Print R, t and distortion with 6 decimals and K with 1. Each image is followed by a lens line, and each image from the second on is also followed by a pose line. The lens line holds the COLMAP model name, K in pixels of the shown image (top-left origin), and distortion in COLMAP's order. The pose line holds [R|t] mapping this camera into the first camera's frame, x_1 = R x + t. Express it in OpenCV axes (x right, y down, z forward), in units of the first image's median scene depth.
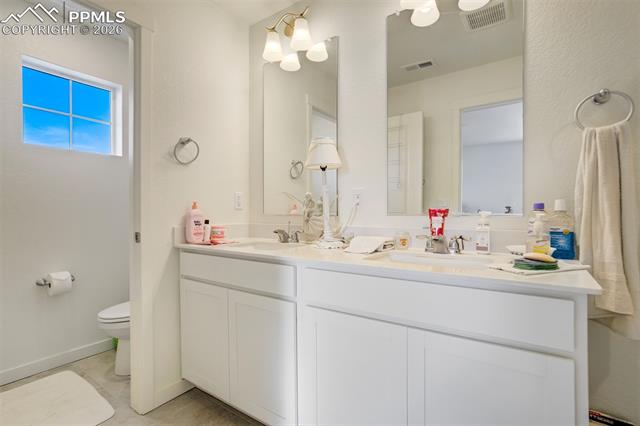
lens RADIAL K [[301.1, 0, 318.1], [0, 301.1, 210.6], [0, 0, 1]] dist [0.000683, 0.000380]
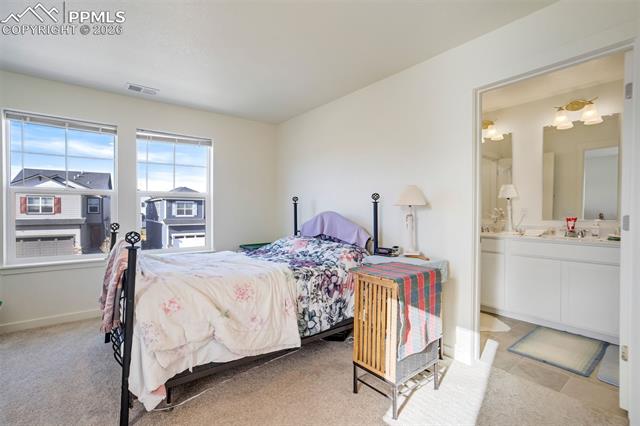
lens RADIAL K [[301.1, 0, 318.1], [0, 301.1, 210.6], [0, 0, 1]] dist [0.000683, 0.000380]
pose [[0.960285, 0.002776, -0.279008, -0.764529], [-0.002478, 0.999996, 0.001422, -0.055147], [0.279011, -0.000675, 0.960288, -1.629085]]
